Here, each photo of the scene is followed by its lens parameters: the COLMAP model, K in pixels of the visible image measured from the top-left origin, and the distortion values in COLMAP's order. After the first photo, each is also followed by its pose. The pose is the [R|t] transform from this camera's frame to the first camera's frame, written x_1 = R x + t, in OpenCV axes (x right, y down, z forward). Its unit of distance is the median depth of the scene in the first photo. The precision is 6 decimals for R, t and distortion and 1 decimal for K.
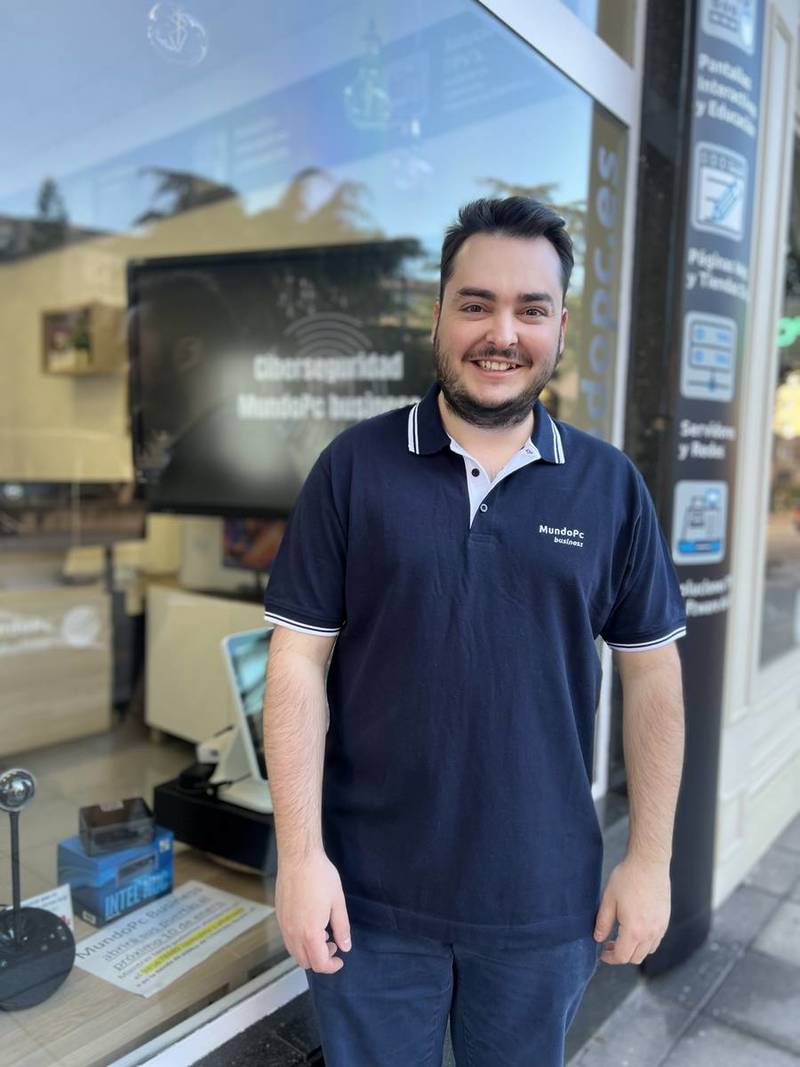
lens RADIAL K [[793.0, 0, 405.5], [0, 793.0, 535.4], [0, 0, 1]] dist [0.025813, -0.040707]
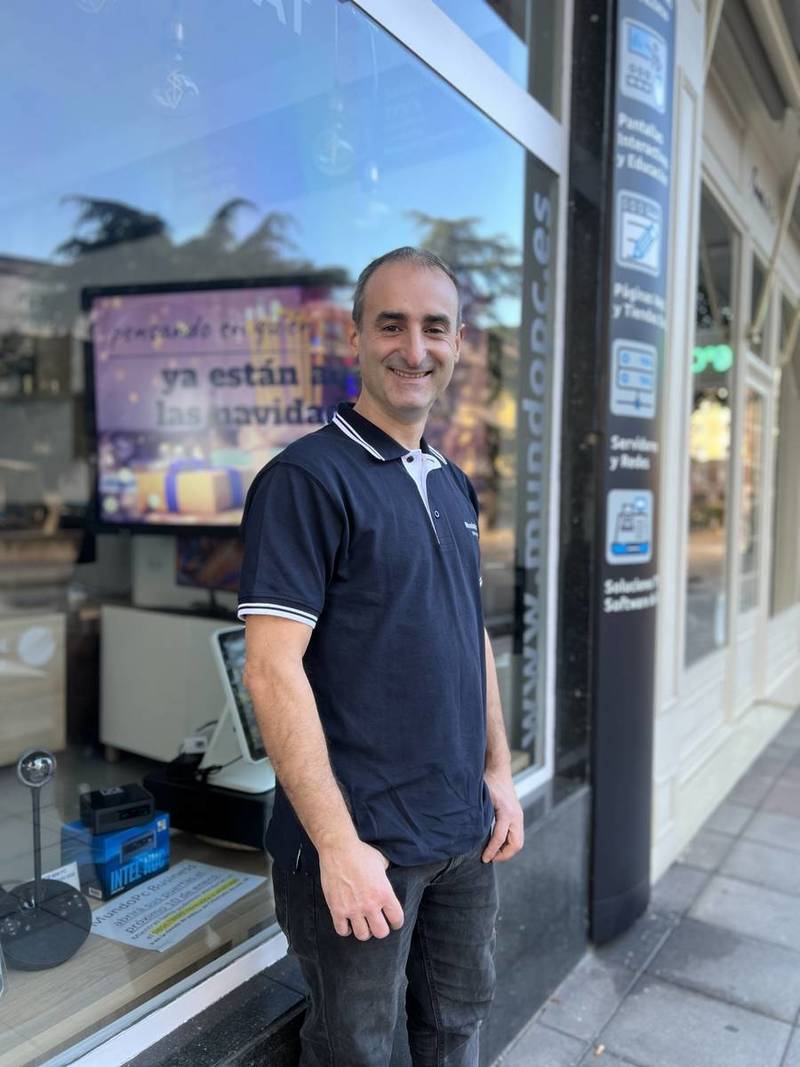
lens RADIAL K [[809.1, 0, 398.2], [0, 809.1, 546.7], [0, 0, 1]] dist [0.006259, -0.005369]
pose [[0.996145, -0.019828, 0.085449, -0.052751], [0.022022, 0.999449, -0.024815, 0.034141], [-0.084910, 0.026601, 0.996034, -0.104751]]
